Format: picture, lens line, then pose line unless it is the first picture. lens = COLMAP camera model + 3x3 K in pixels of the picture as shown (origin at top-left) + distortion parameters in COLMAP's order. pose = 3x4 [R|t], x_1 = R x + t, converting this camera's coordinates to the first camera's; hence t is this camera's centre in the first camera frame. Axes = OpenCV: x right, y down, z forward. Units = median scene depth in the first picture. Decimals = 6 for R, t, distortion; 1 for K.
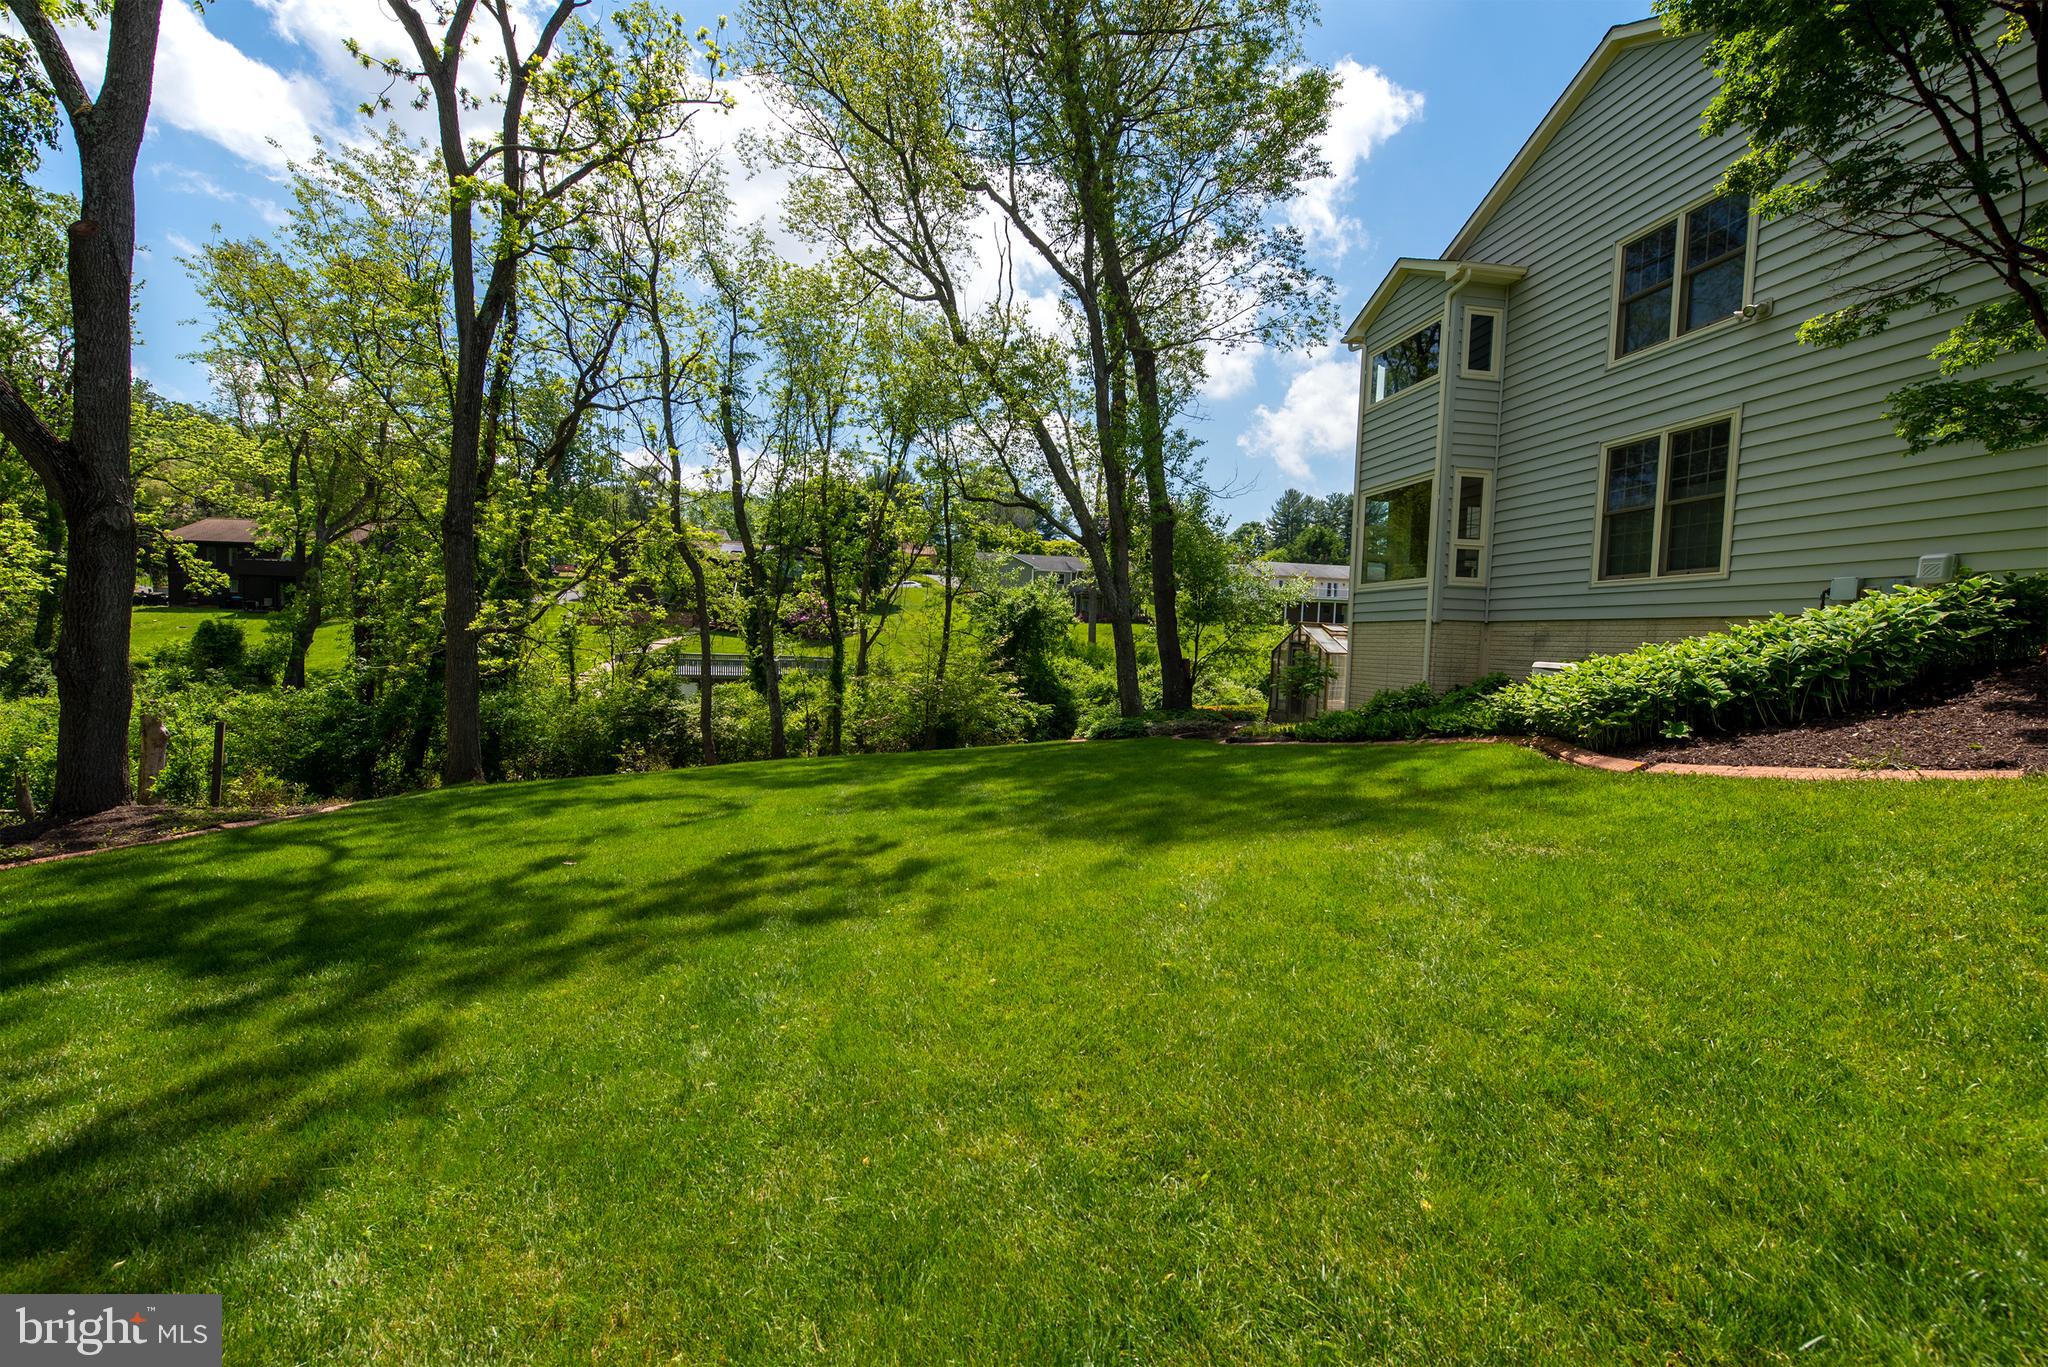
lens RADIAL K [[826.6, 0, 1023.1], [0, 826.6, 681.8], [0, 0, 1]] dist [0.008588, 0.000015]
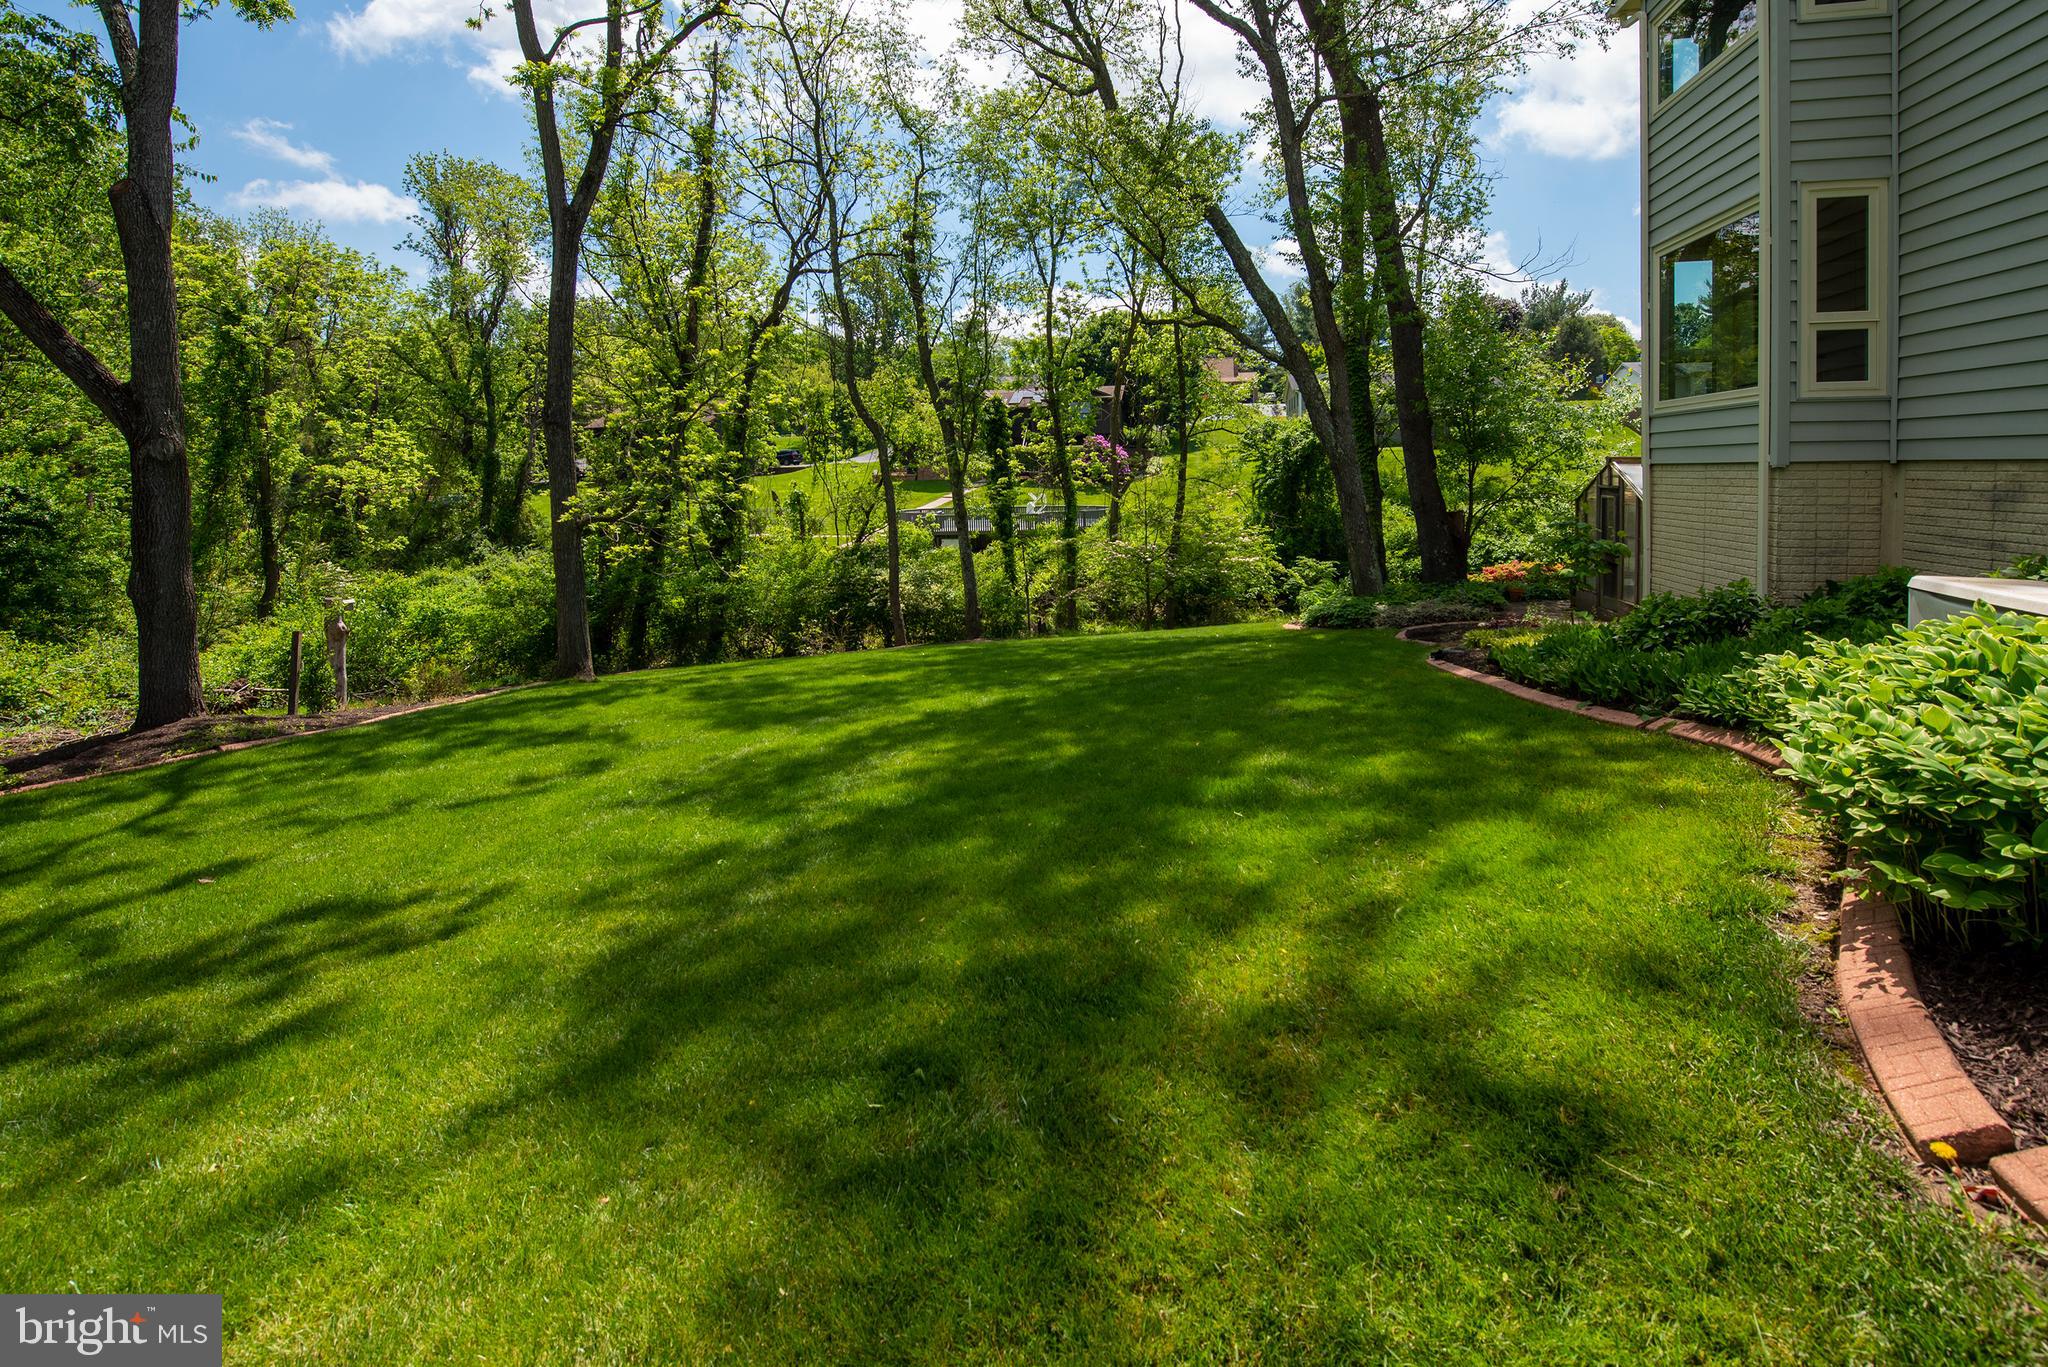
lens RADIAL K [[878.0, 0, 1049.3], [0, 878.0, 502.7], [0, 0, 1]] dist [-0.017213, -0.000208]
pose [[0.928837, -0.036449, -0.368691, 0.154793], [0.030009, 0.999281, -0.023188, -0.029329], [0.369271, 0.010474, 0.929263, 0.169525]]
